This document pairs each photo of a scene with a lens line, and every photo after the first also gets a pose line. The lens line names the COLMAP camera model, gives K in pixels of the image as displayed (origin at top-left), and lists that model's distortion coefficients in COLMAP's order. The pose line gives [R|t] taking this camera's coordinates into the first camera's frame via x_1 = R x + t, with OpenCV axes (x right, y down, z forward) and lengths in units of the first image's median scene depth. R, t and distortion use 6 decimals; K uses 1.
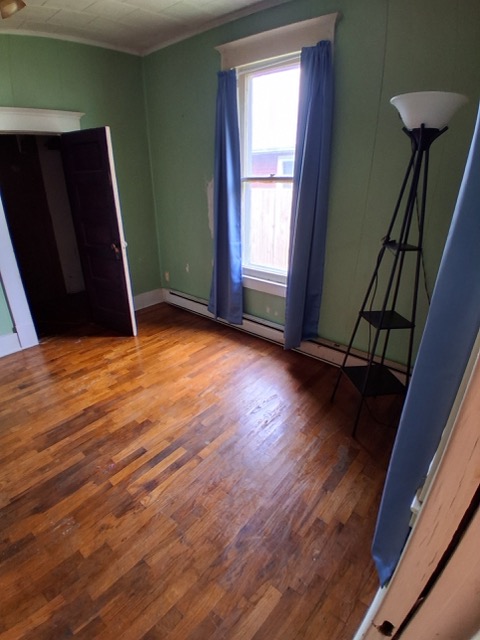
lens RADIAL K [[320.2, 0, 241.7], [0, 320.2, 321.9], [0, 0, 1]] dist [0.000061, -0.039809]
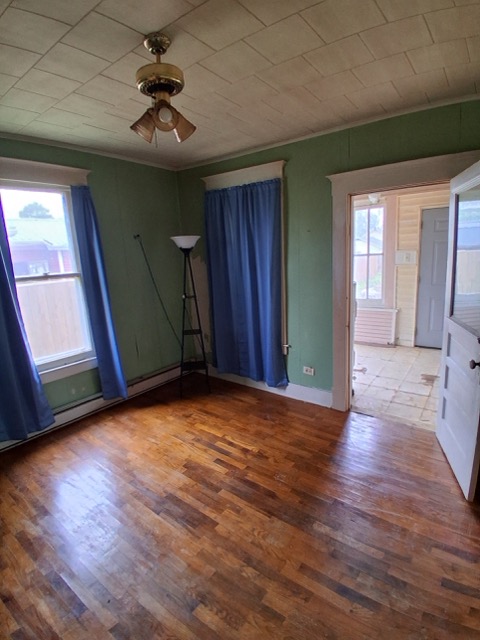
lens RADIAL K [[320.2, 0, 241.7], [0, 320.2, 321.9], [0, 0, 1]] dist [0.000061, -0.039809]
pose [[-0.057361, -0.201355, 0.977837, -1.120372], [0.446879, 0.870671, 0.205501, -0.246613], [-0.892754, 0.448762, 0.040039, 0.438778]]
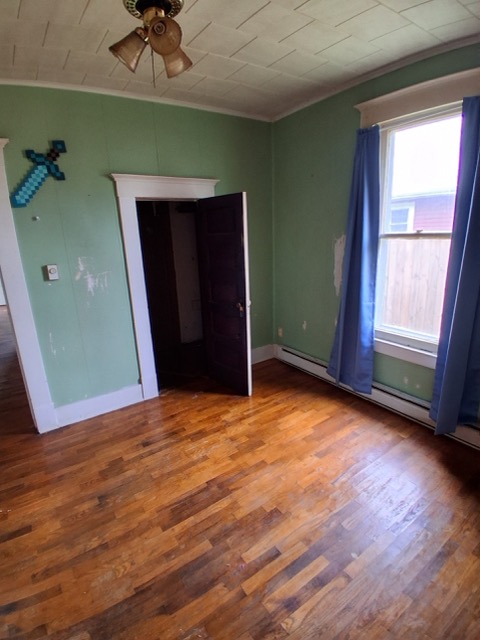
lens RADIAL K [[322.2, 0, 240.0], [0, 322.2, 320.0], [0, 0, 1]] dist [0.021888, -0.056744]
pose [[0.963053, 0.031258, -0.267491, -0.144015], [-0.069335, 0.988538, -0.134113, -0.062151], [0.260233, 0.147704, 0.954181, 0.054168]]
